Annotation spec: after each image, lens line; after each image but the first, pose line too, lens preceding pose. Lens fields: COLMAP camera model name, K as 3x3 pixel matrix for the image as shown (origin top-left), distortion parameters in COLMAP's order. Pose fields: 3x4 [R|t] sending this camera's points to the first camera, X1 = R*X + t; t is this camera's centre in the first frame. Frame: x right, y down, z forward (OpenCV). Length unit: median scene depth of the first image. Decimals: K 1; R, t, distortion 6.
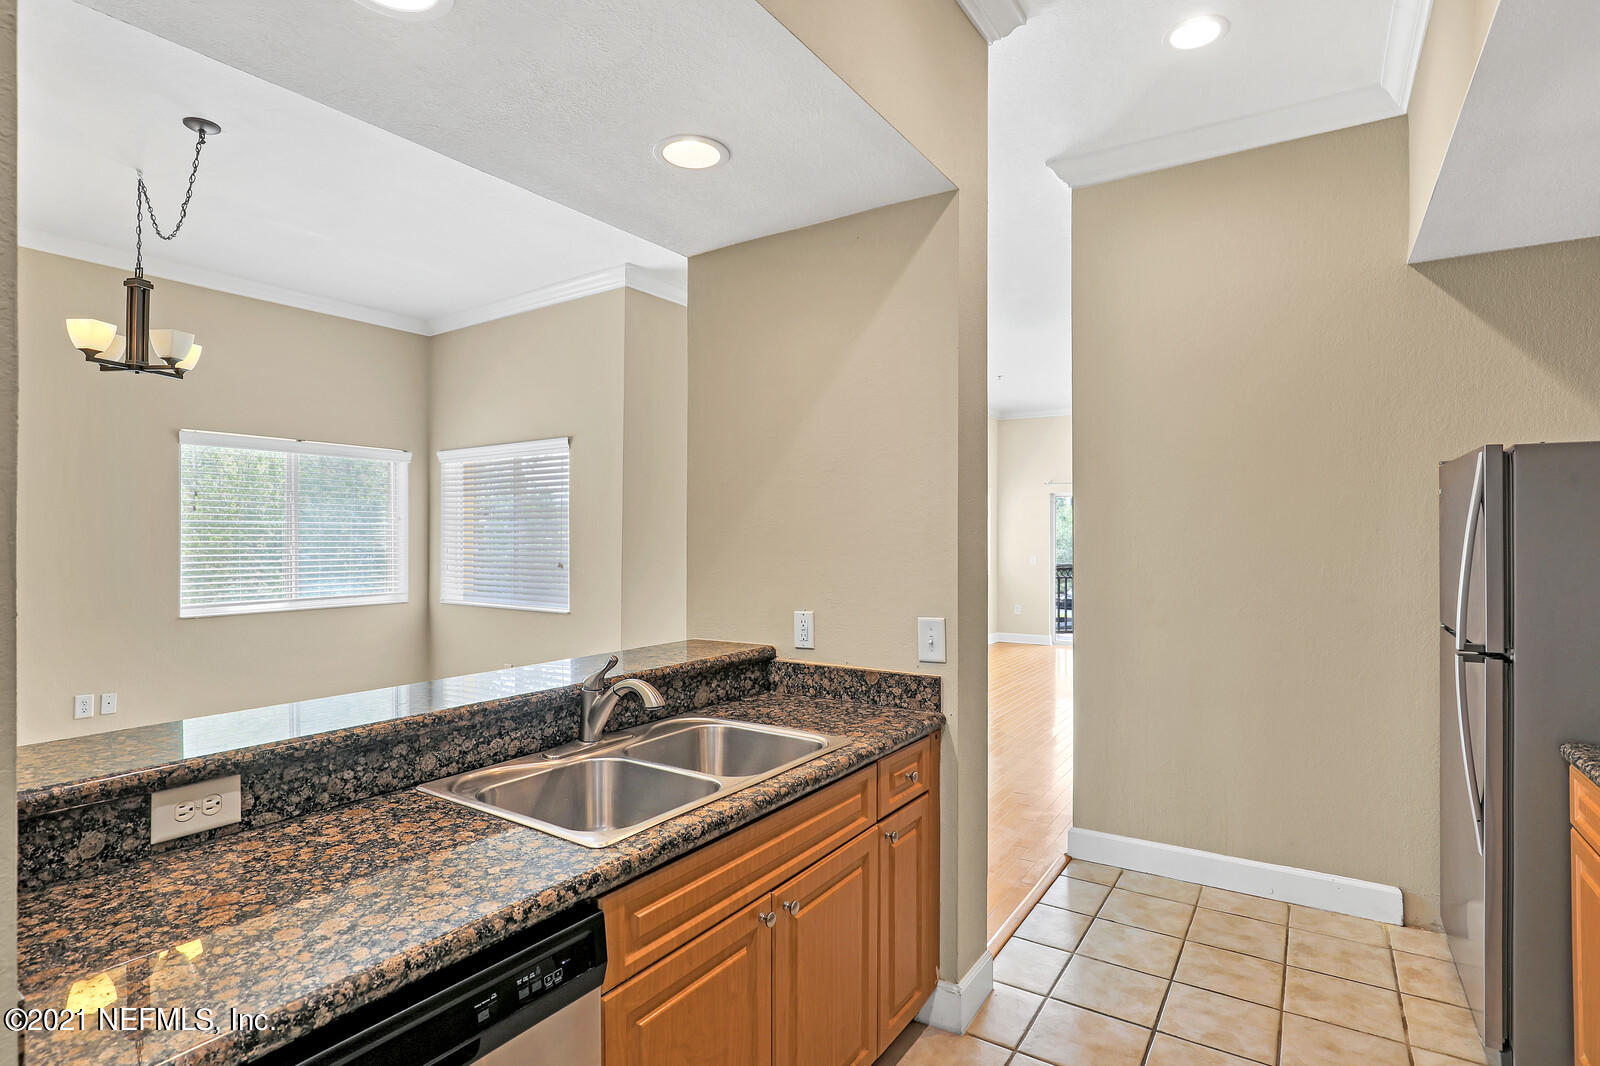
lens RADIAL K [[763.4, 0, 822.2], [0, 763.4, 532.2], [0, 0, 1]] dist [-0.023935, -0.000310]
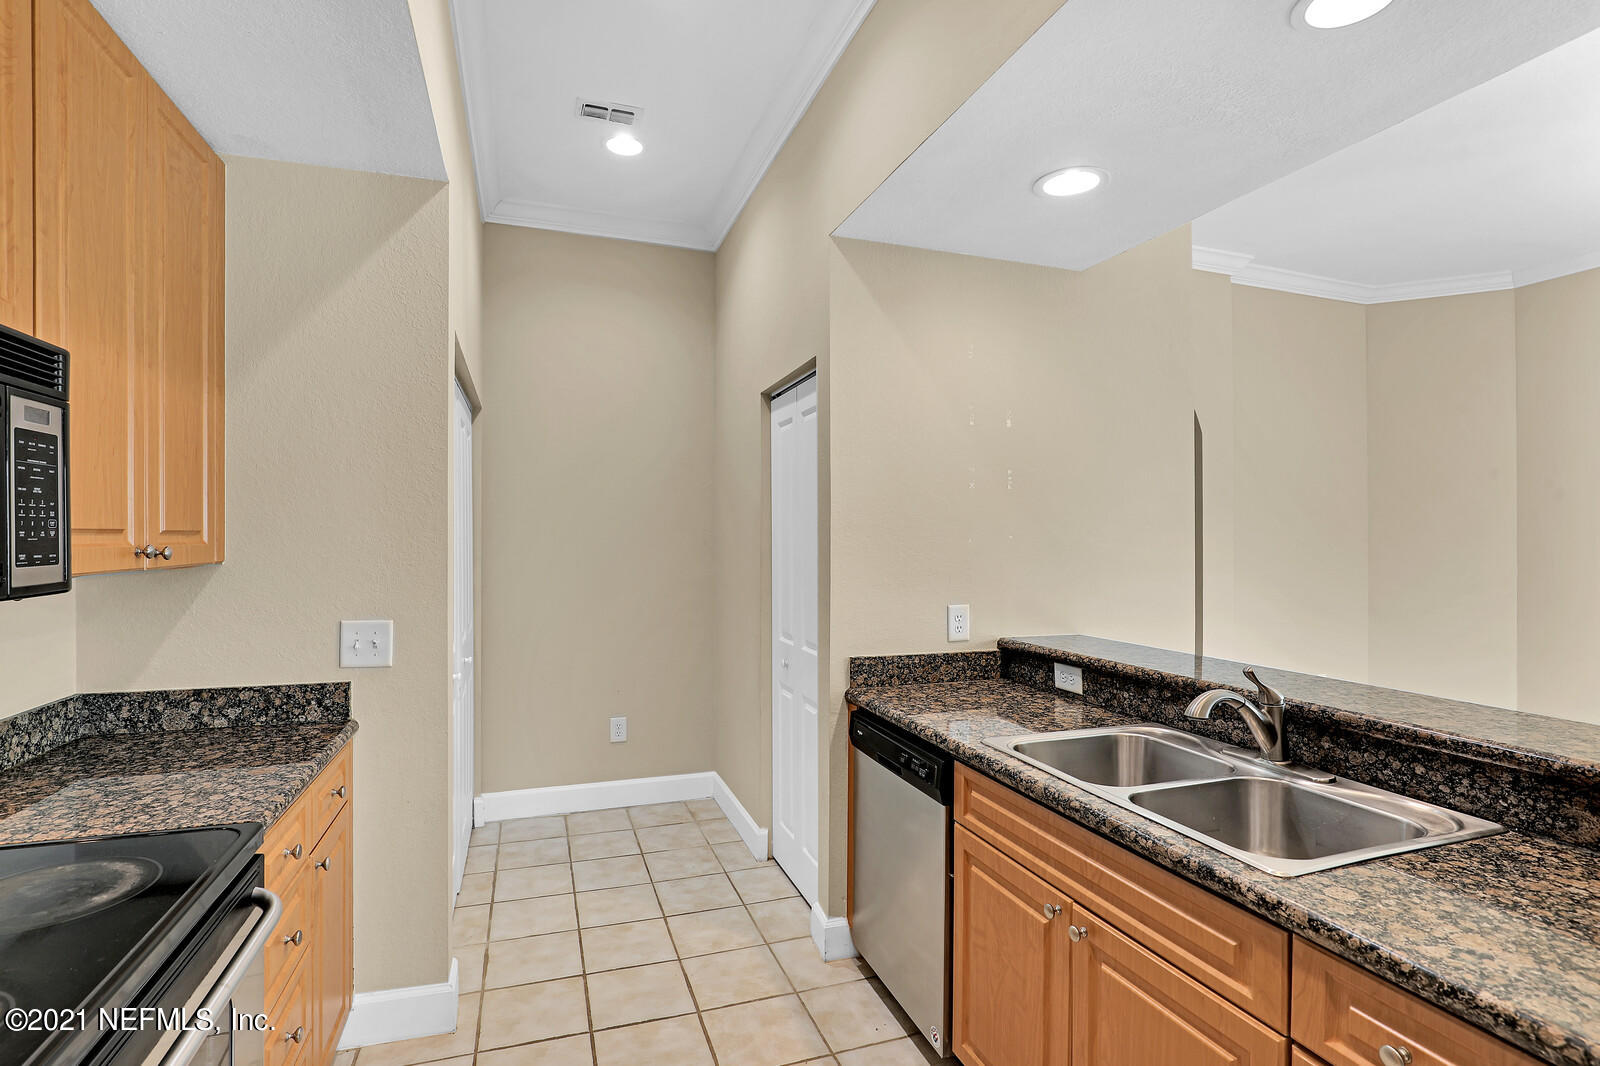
lens RADIAL K [[763.4, 0, 772.6], [0, 763.4, 531.4], [0, 0, 1]] dist [-0.023935, -0.000310]
pose [[-0.639544, -0.005462, -0.768735, 0.620475], [0.009810, 0.999835, -0.015265, 0.005293], [0.768692, -0.017304, -0.639385, 0.887086]]
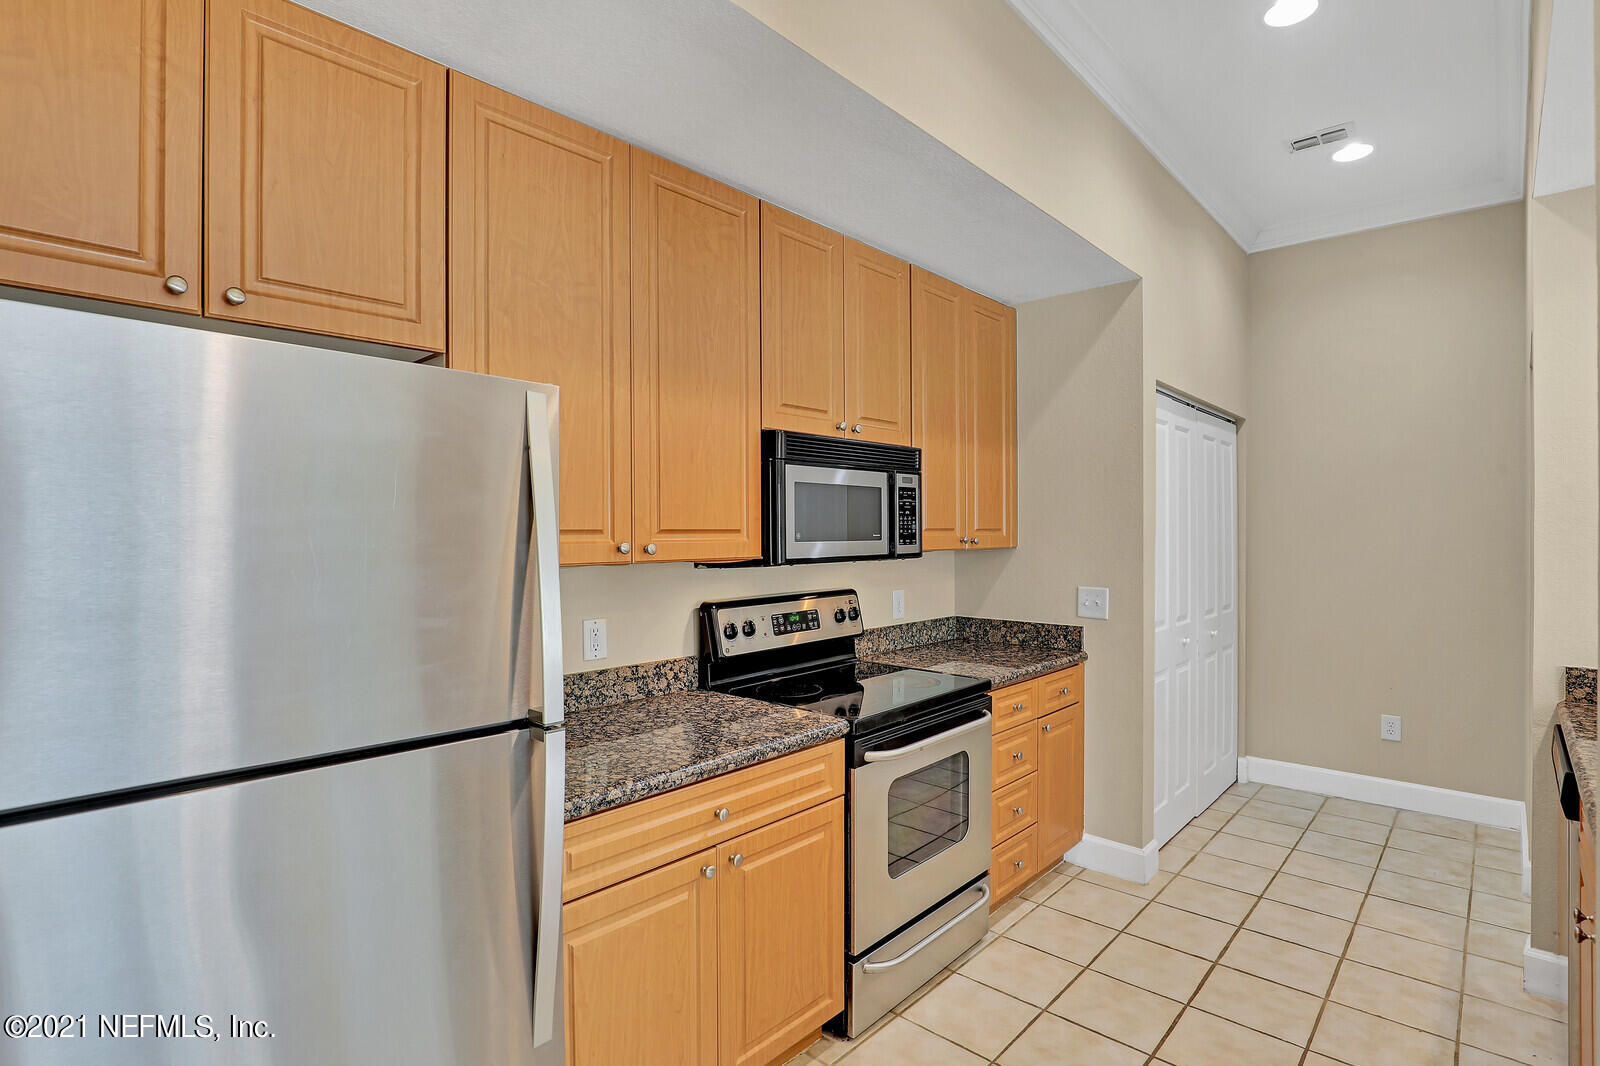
lens RADIAL K [[763.4, 0, 799.2], [0, 763.4, 536.8], [0, 0, 1]] dist [-0.023935, -0.000310]
pose [[-0.980835, 0.002018, 0.194831, 0.484612], [0.000345, 0.999963, -0.008621, 0.013432], [-0.194842, -0.008388, -0.980799, 1.390213]]
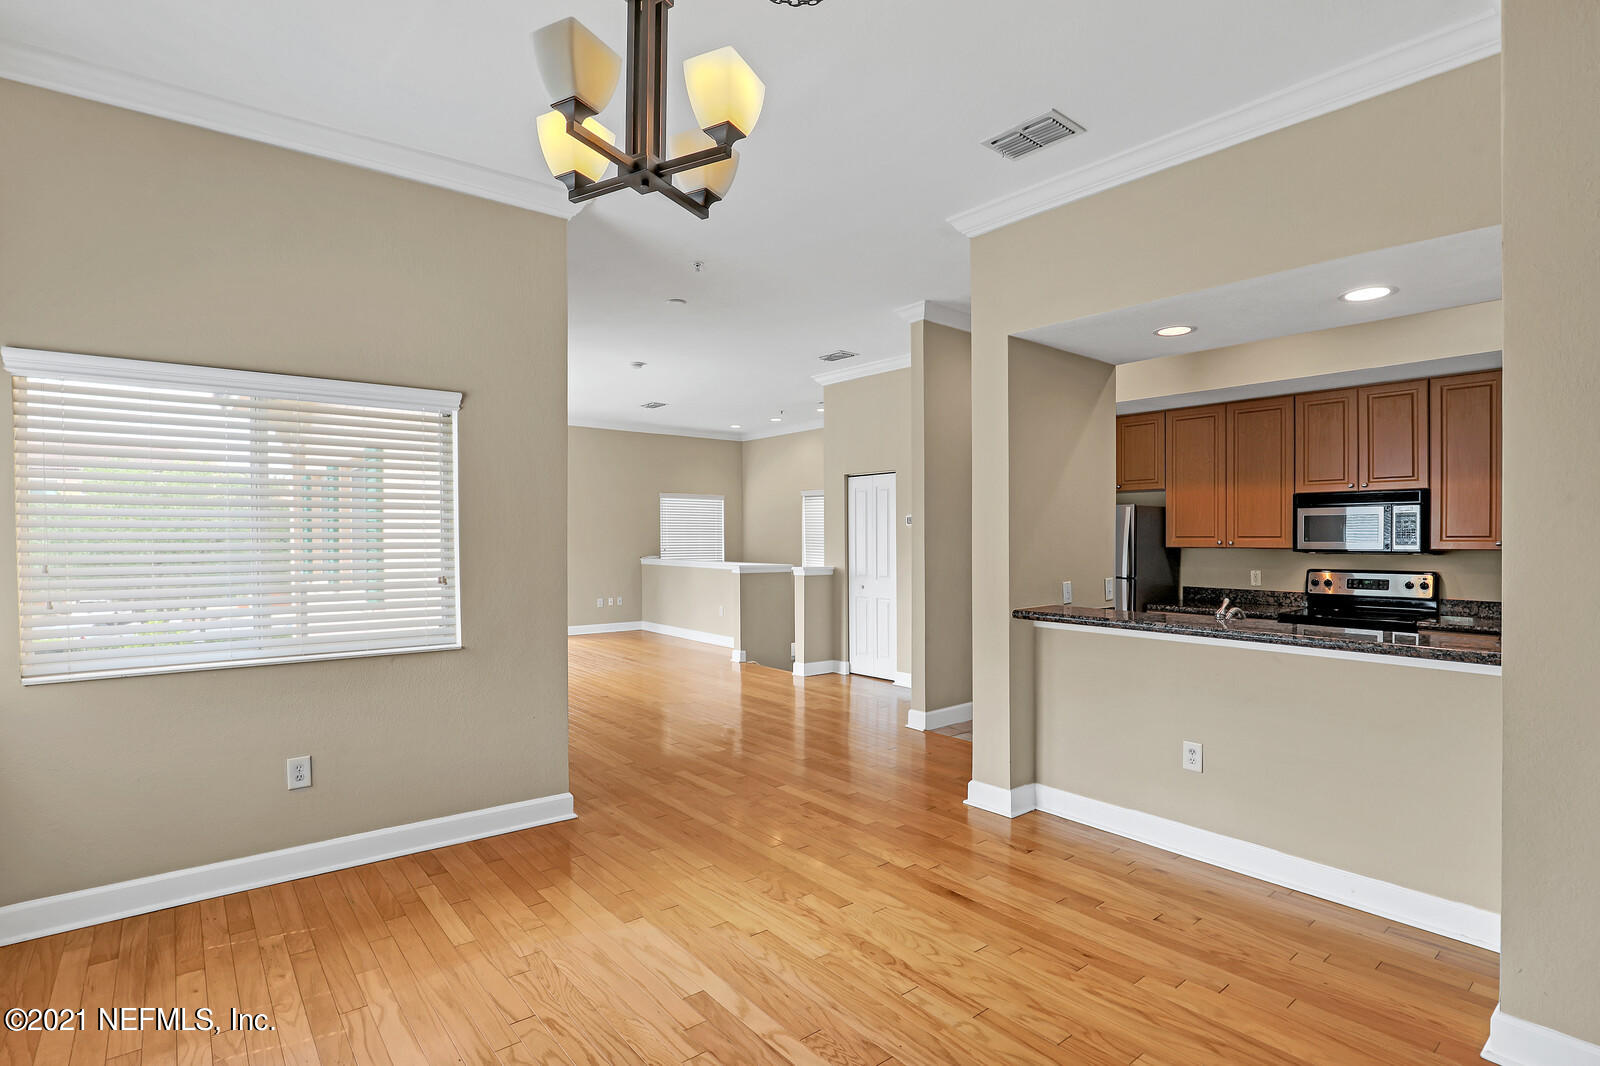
lens RADIAL K [[763.4, 0, 807.9], [0, 763.4, 553.0], [0, 0, 1]] dist [-0.023935, -0.000310]
pose [[0.325958, -0.025316, 0.945045, -1.963755], [-0.009128, 0.999511, 0.029923, -0.009591], [-0.945340, -0.018380, 0.325567, 1.070371]]
